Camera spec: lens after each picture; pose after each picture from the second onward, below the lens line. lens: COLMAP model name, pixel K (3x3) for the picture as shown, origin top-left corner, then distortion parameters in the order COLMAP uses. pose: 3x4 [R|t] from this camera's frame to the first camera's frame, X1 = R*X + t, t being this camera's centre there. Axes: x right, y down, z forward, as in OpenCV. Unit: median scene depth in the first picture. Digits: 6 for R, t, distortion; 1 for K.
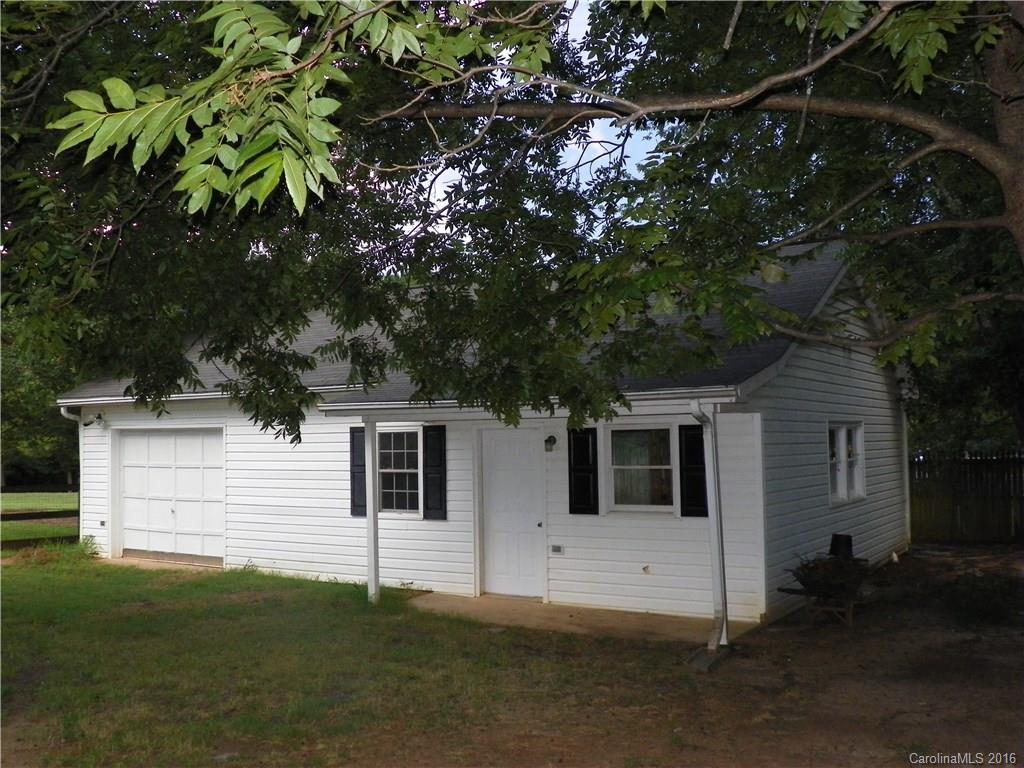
lens RADIAL K [[1011.2, 0, 511.2], [0, 1011.2, 386.7], [0, 0, 1]] dist [0.003856, 0.000000]
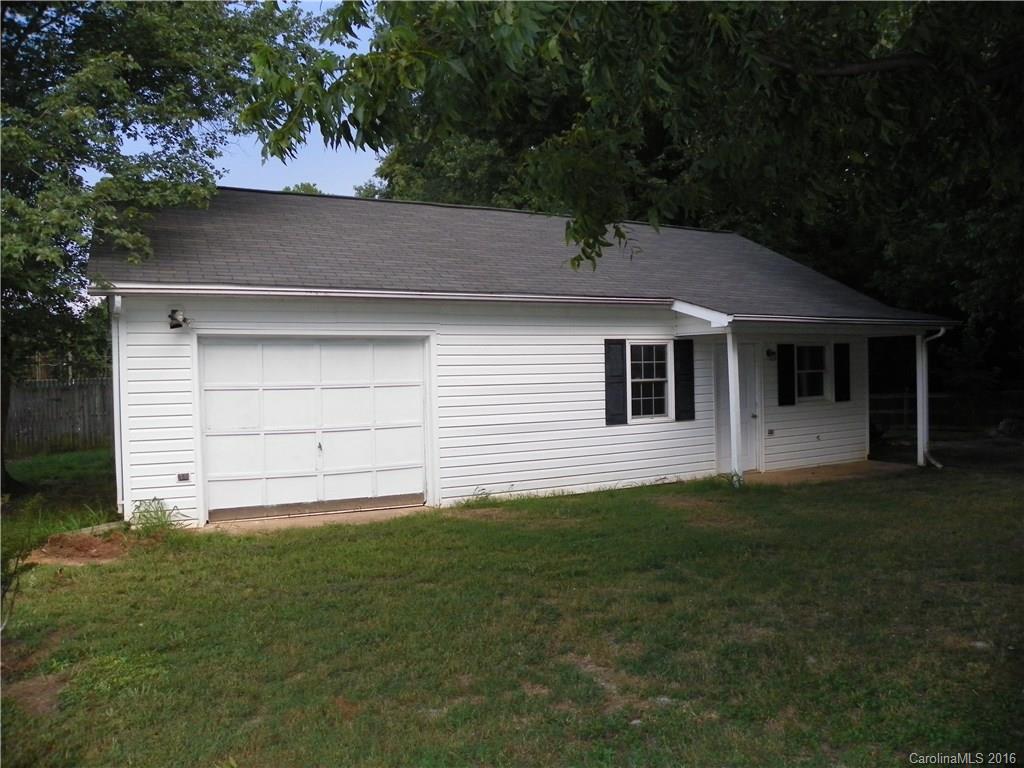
lens RADIAL K [[762.6, 0, 511.3], [0, 762.6, 378.8], [0, 0, 1]] dist [-0.116031, 0.041694]
pose [[0.479198, -0.004079, 0.877697, -0.882527], [-0.030054, 0.999327, 0.021053, 0.066858], [-0.877192, -0.036466, 0.478753, 0.713476]]
